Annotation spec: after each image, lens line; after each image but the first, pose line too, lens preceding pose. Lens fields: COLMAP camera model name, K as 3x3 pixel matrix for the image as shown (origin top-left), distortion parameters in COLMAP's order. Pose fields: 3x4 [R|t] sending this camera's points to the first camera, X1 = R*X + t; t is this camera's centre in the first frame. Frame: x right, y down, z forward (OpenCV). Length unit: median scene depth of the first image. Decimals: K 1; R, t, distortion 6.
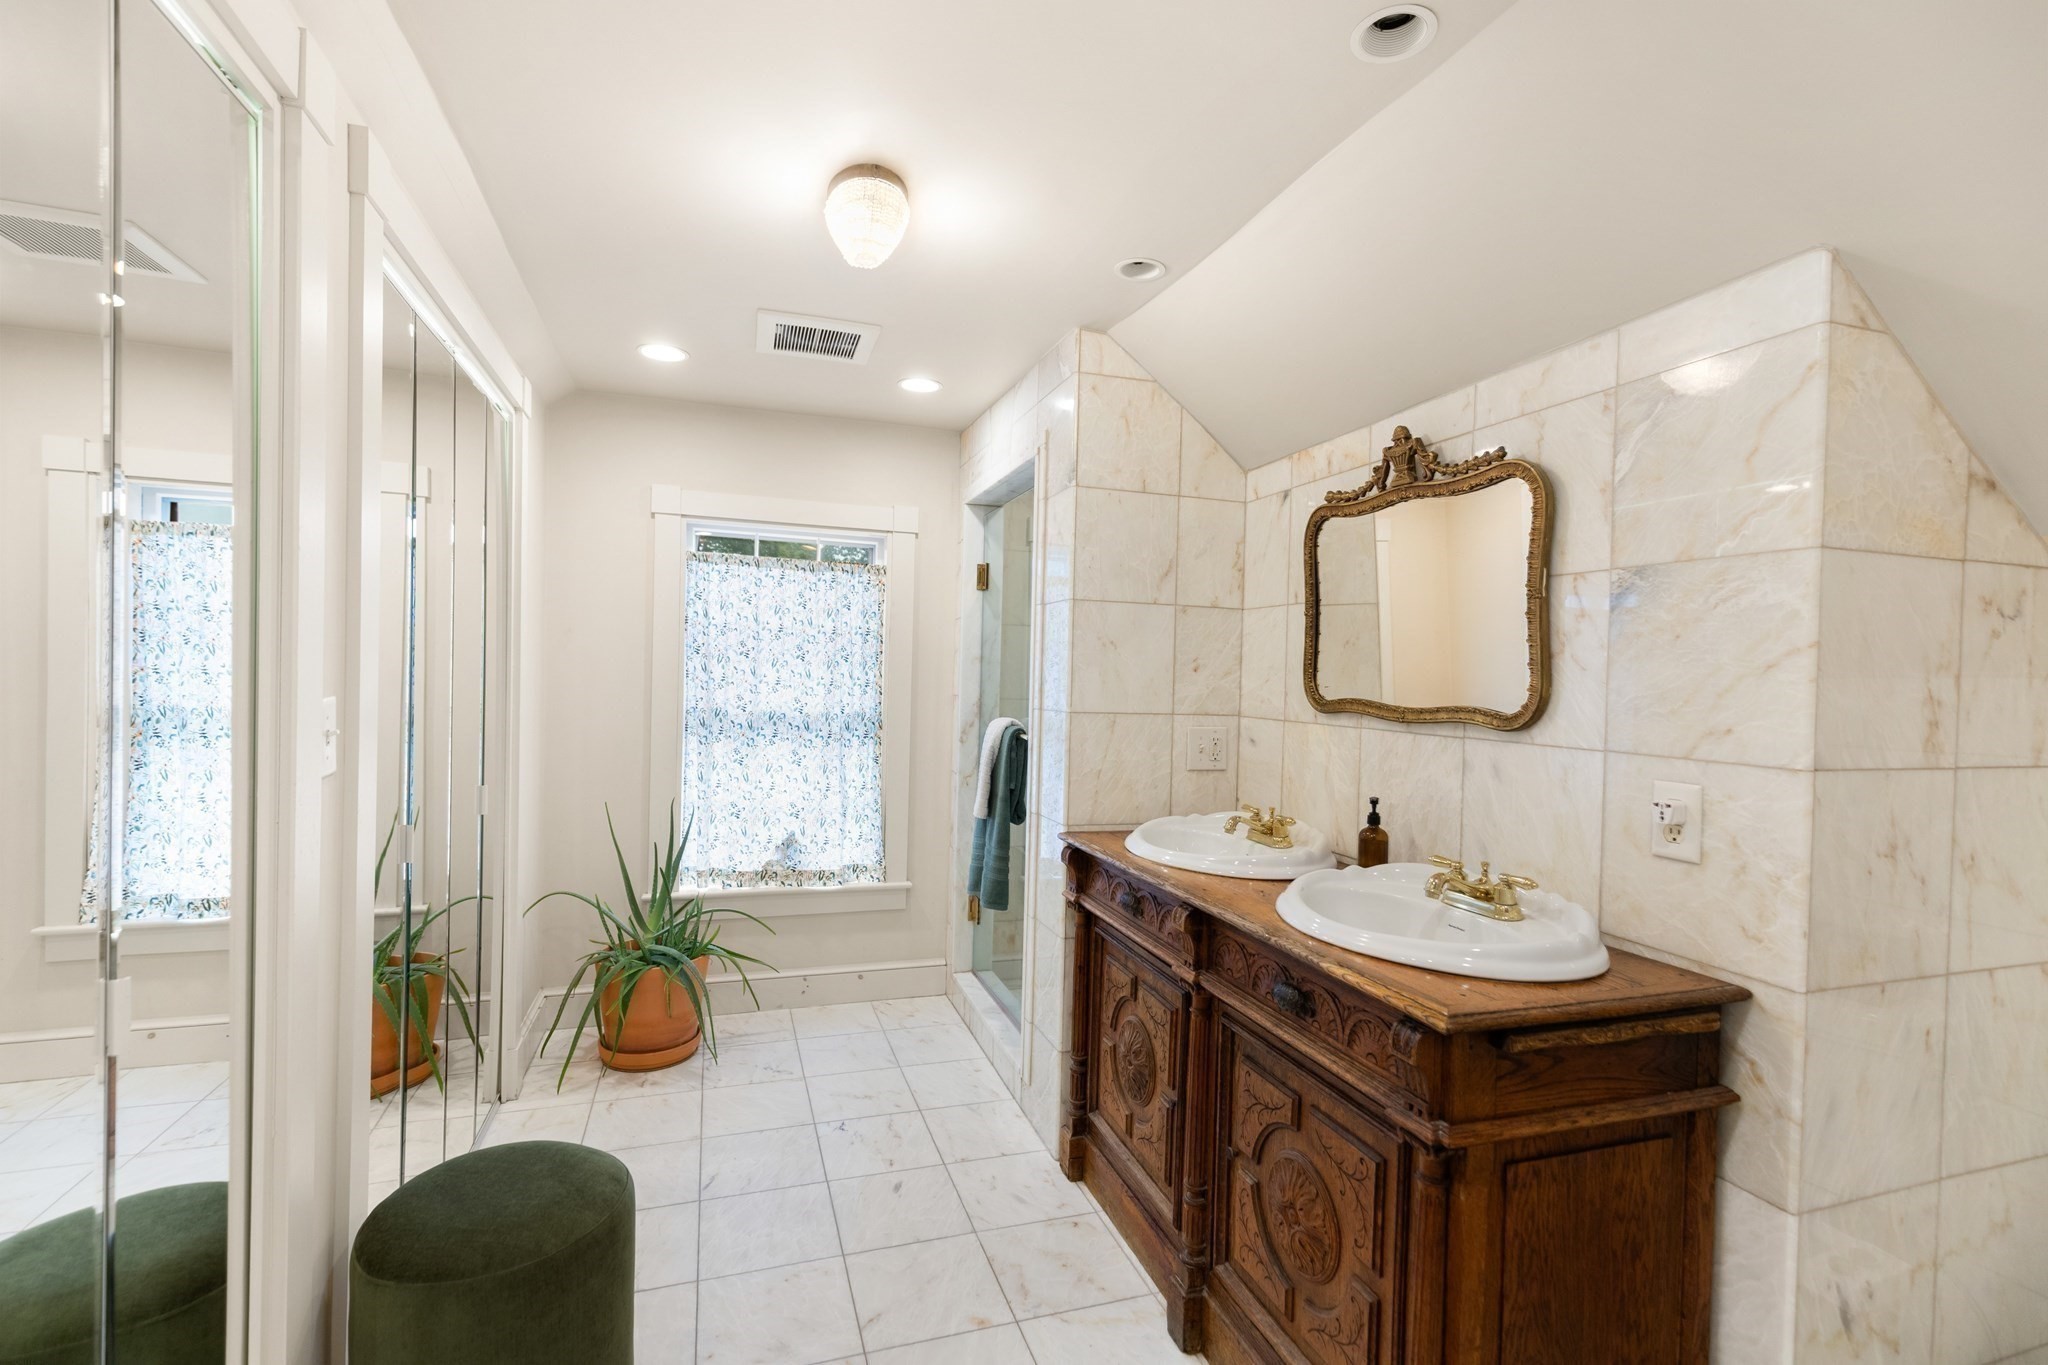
lens RADIAL K [[921.3, 0, 1021.9], [0, 921.3, 685.1], [0, 0, 1]] dist [-0.000349, 0.000082]
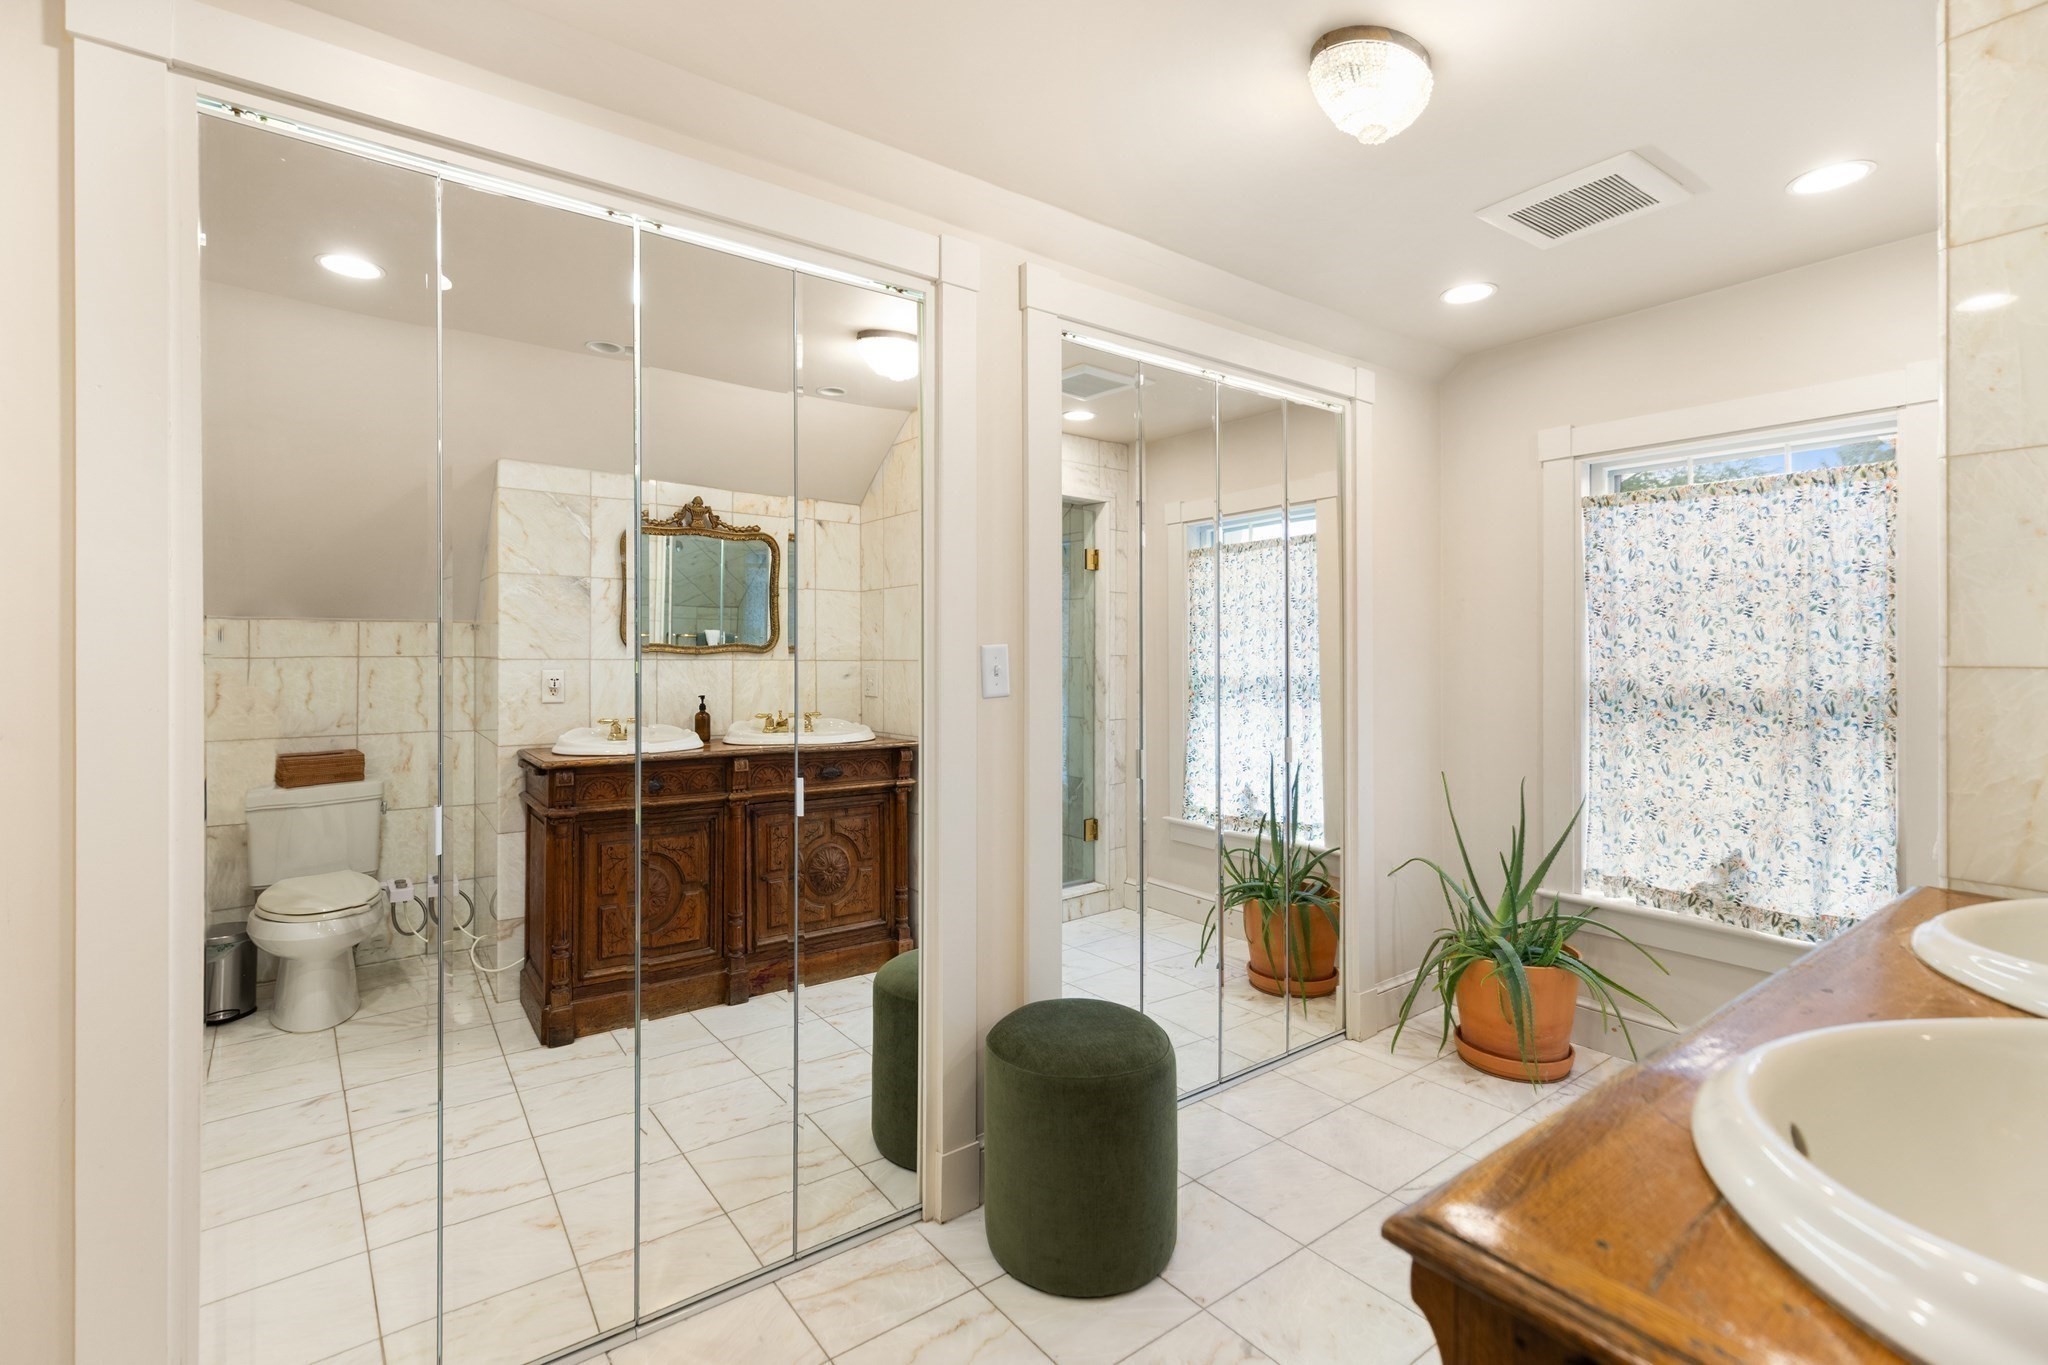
lens RADIAL K [[921.3, 0, 988.6], [0, 921.3, 651.0], [0, 0, 1]] dist [-0.000349, 0.000082]
pose [[0.292276, -0.030042, -0.955862, 0.283572], [-0.007073, 0.999411, -0.033573, 0.029806], [0.956308, 0.016574, 0.291891, 0.215981]]
